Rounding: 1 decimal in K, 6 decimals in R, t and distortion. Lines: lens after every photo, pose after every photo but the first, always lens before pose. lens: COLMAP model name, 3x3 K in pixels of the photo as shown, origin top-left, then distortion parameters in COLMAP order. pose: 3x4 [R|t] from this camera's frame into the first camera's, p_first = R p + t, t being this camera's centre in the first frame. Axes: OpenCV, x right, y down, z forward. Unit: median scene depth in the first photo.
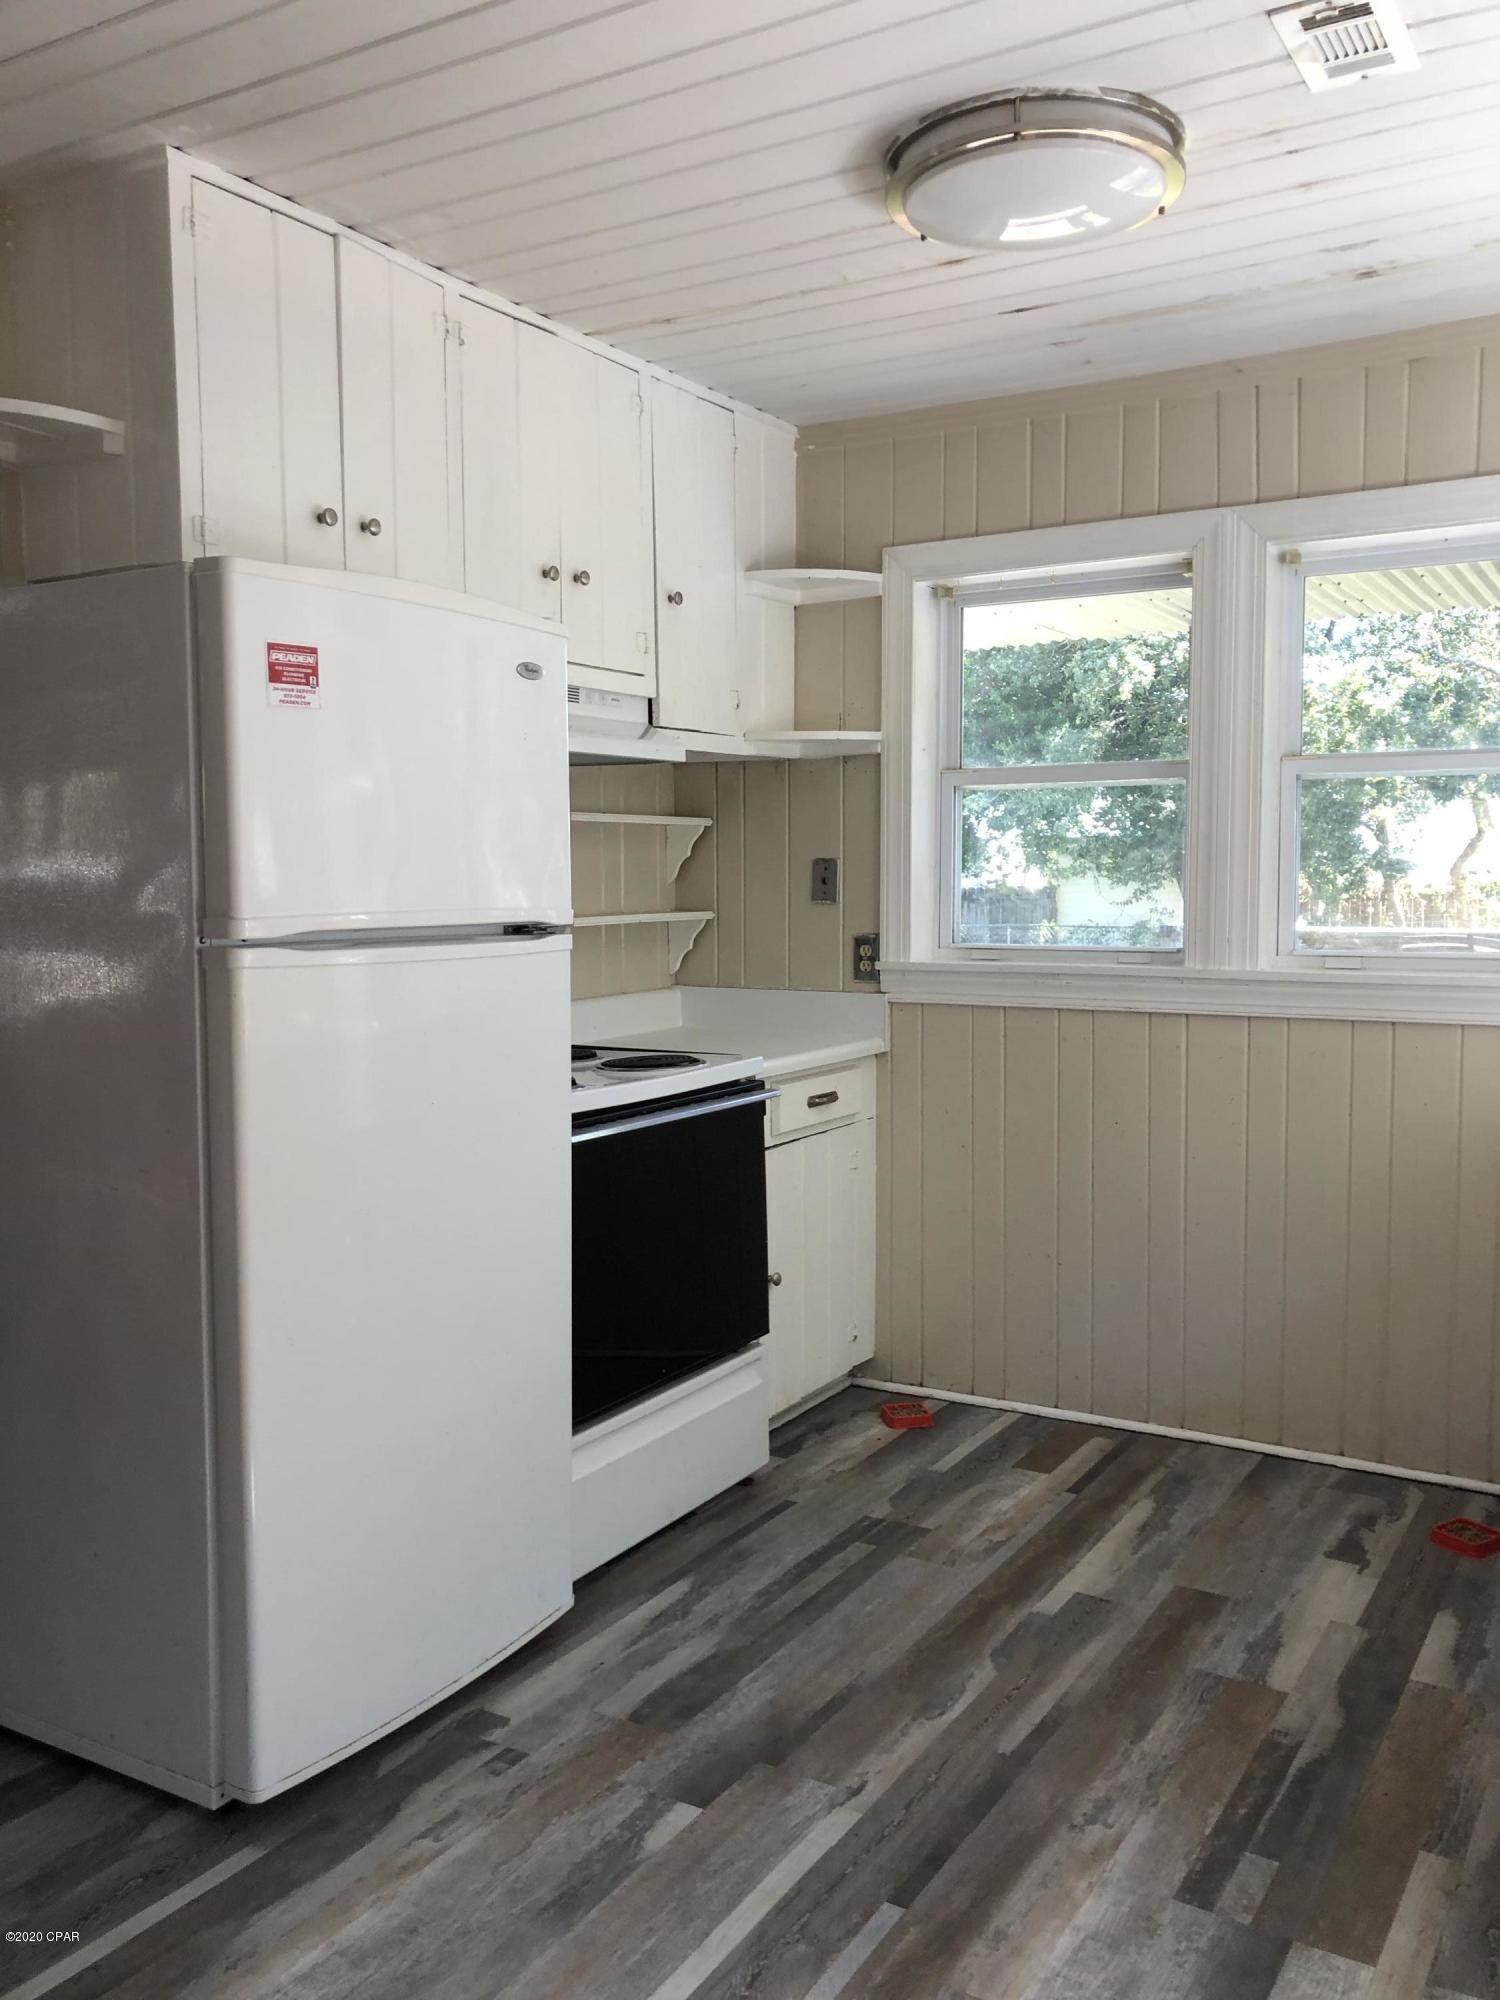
lens RADIAL K [[1662.9, 0, 758.2], [0, 1662.9, 988.5], [0, 0, 1]] dist [0.049210, -0.014206]
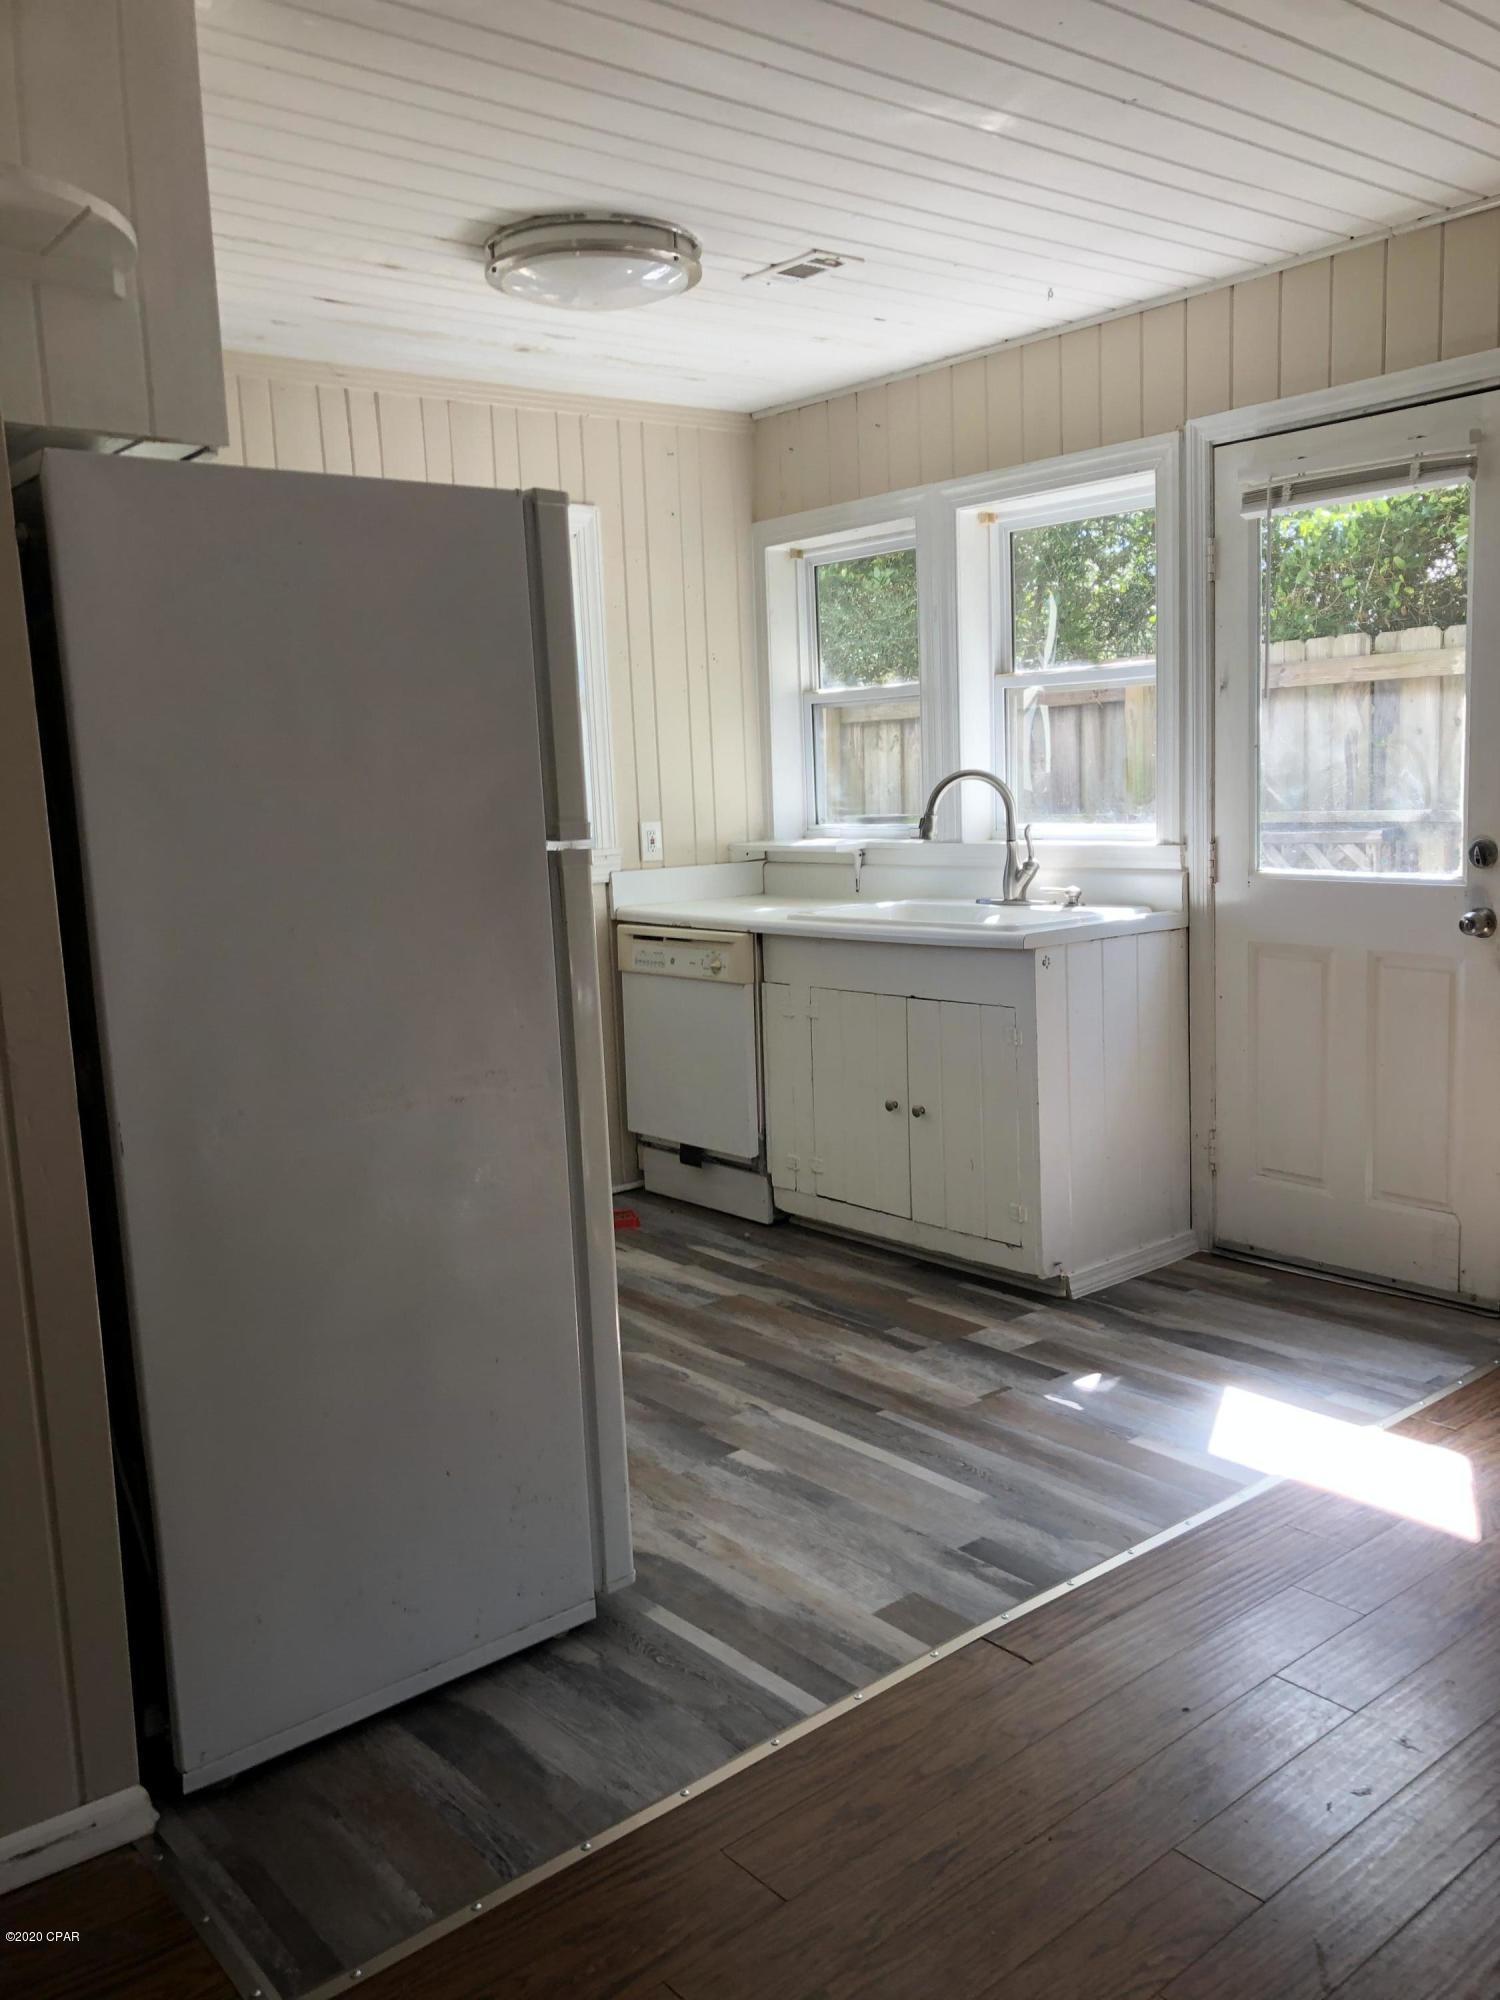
lens RADIAL K [[1662.9, 0, 764.3], [0, 1662.9, 1011.5], [0, 0, 1]] dist [0.049210, -0.014206]
pose [[0.322959, -0.143566, 0.935461, -1.237434], [0.103606, 0.987850, 0.115837, -0.029199], [-0.940725, 0.059509, 0.333909, 0.483832]]
